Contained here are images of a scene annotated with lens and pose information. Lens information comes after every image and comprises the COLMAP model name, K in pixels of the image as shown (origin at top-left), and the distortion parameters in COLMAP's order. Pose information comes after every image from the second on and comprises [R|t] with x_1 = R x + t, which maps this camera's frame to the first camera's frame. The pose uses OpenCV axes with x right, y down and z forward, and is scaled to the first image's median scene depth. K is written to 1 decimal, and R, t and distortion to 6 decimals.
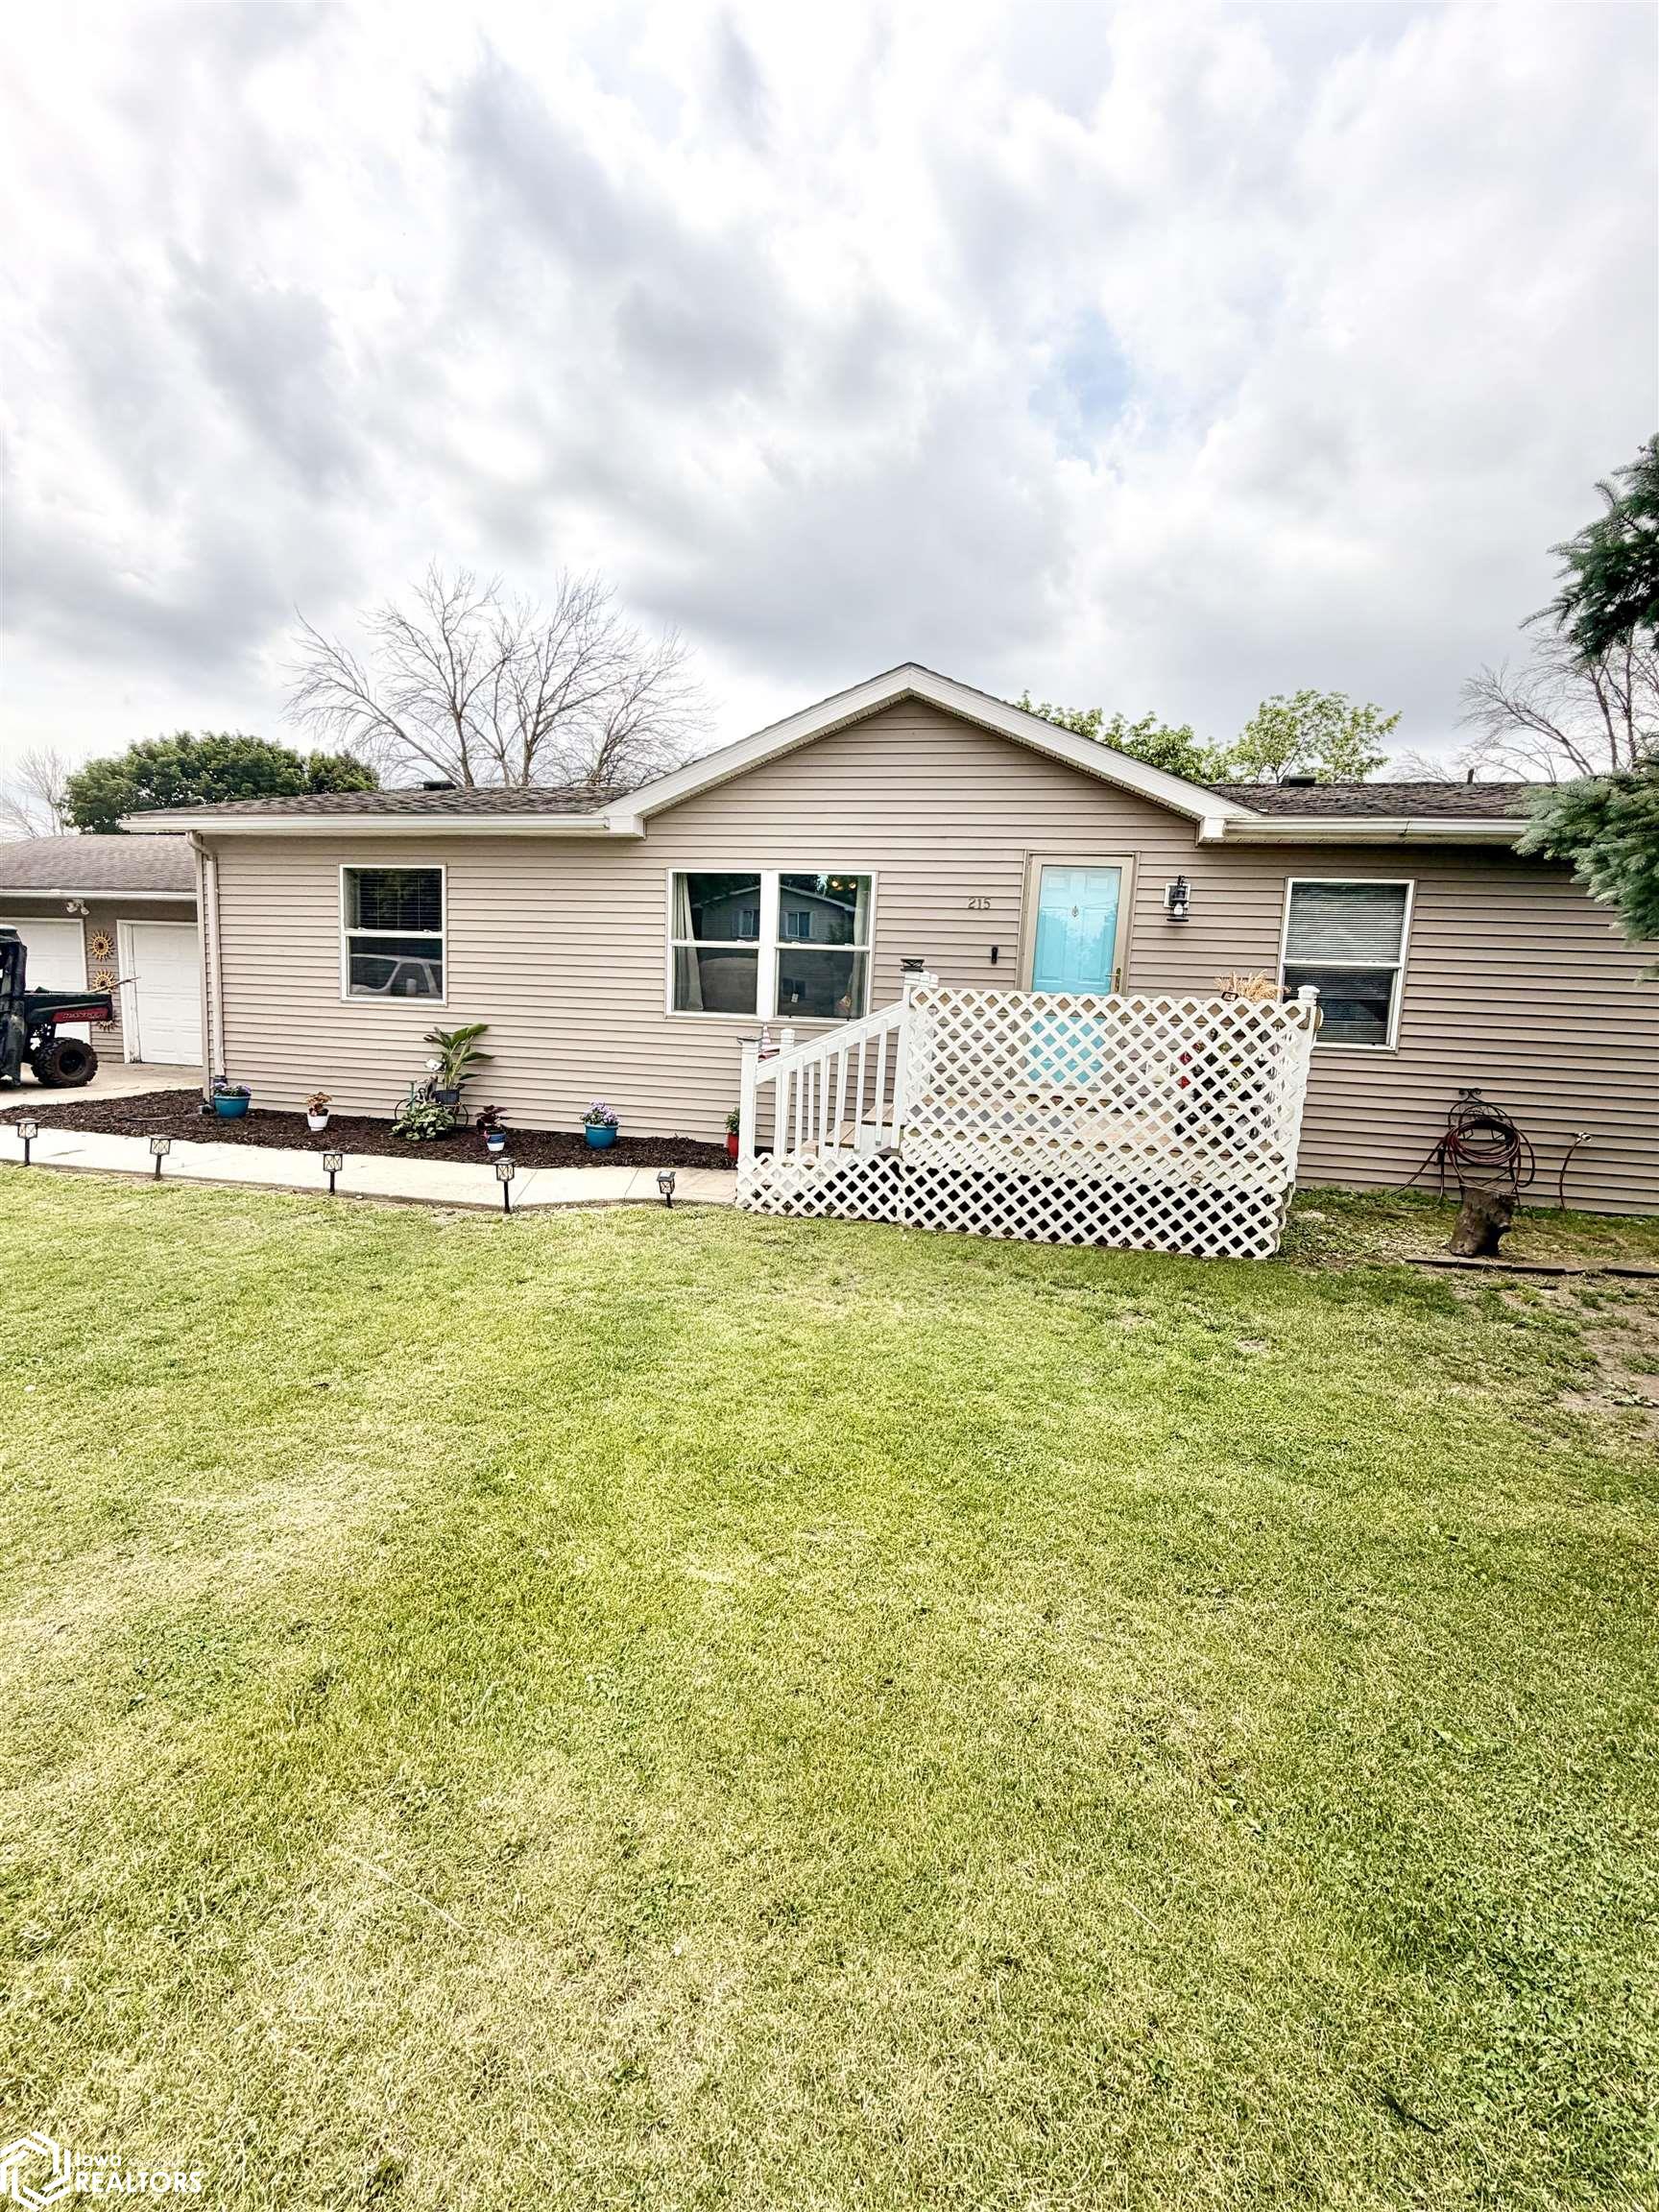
lens RADIAL K [[883.3, 0, 821.2], [0, 883.3, 1107.6], [0, 0, 1]] dist [-0.000518, 0.000280]
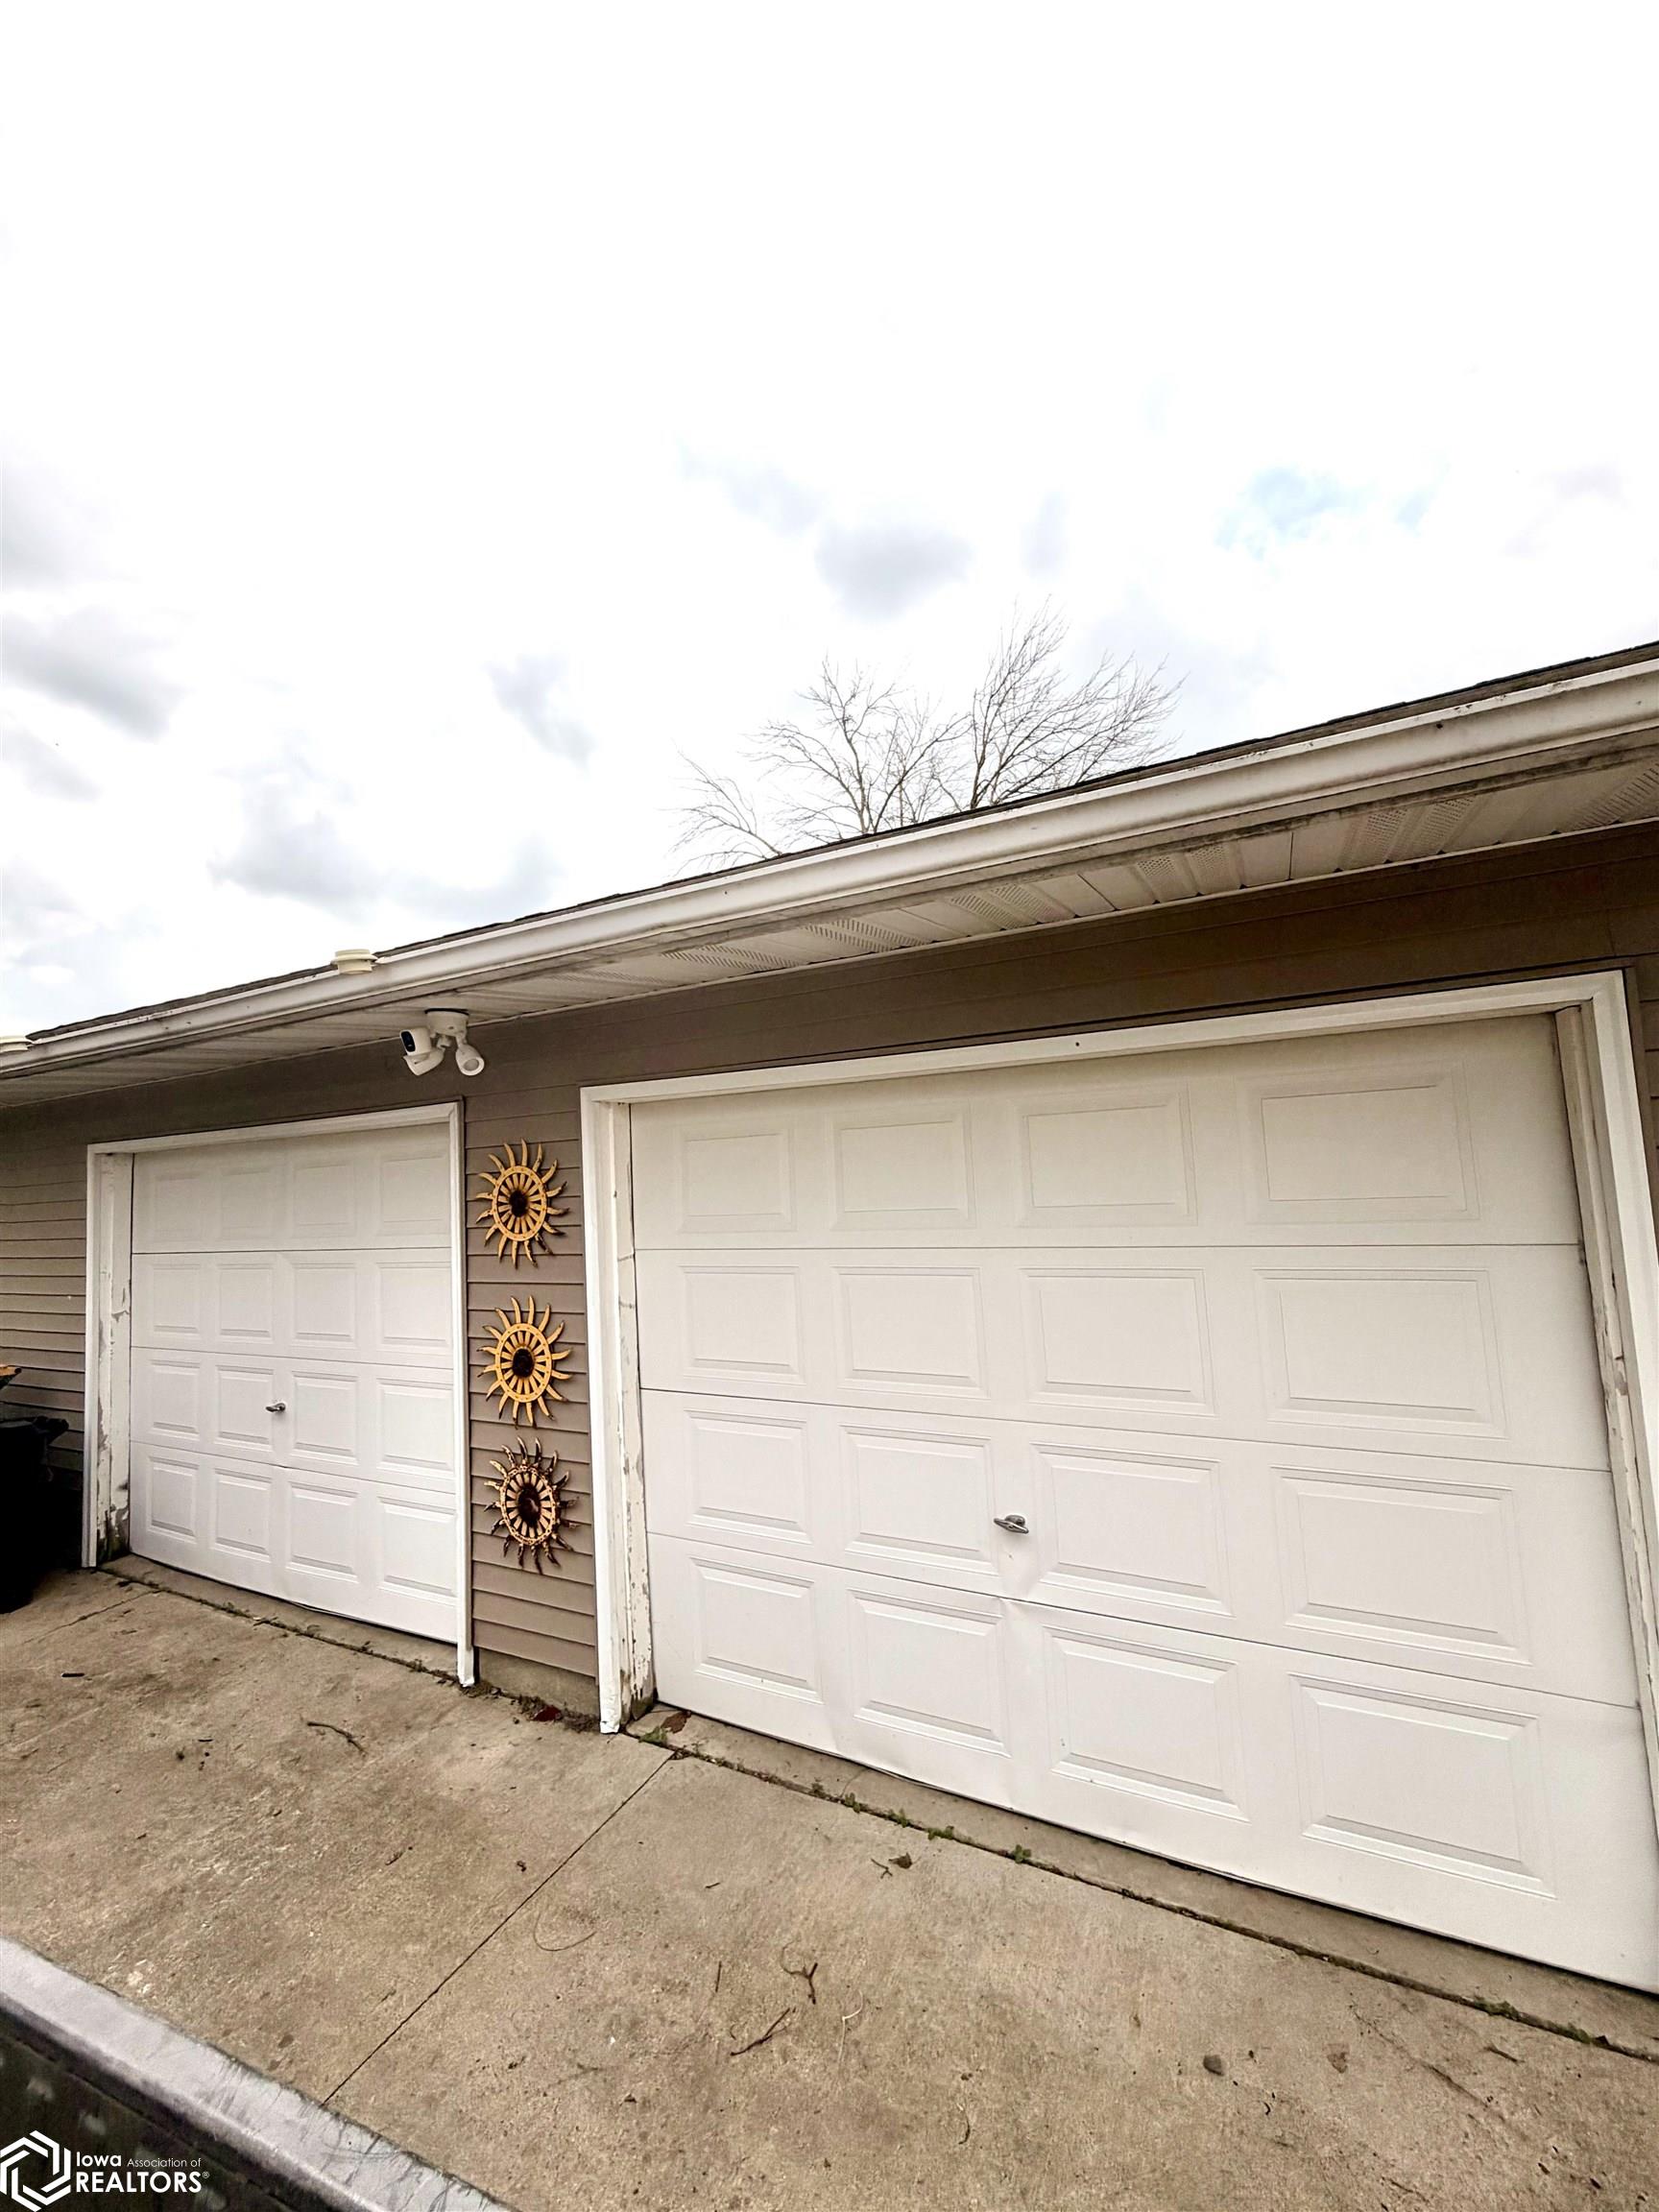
lens RADIAL K [[883.3, 0, 833.7], [0, 883.3, 1102.0], [0, 0, 1]] dist [-0.000518, 0.000280]
pose [[0.958626, -0.108233, -0.263289, -0.662164], [0.055326, 0.978102, -0.200638, -0.156184], [0.279239, 0.177770, 0.943622, 0.785178]]
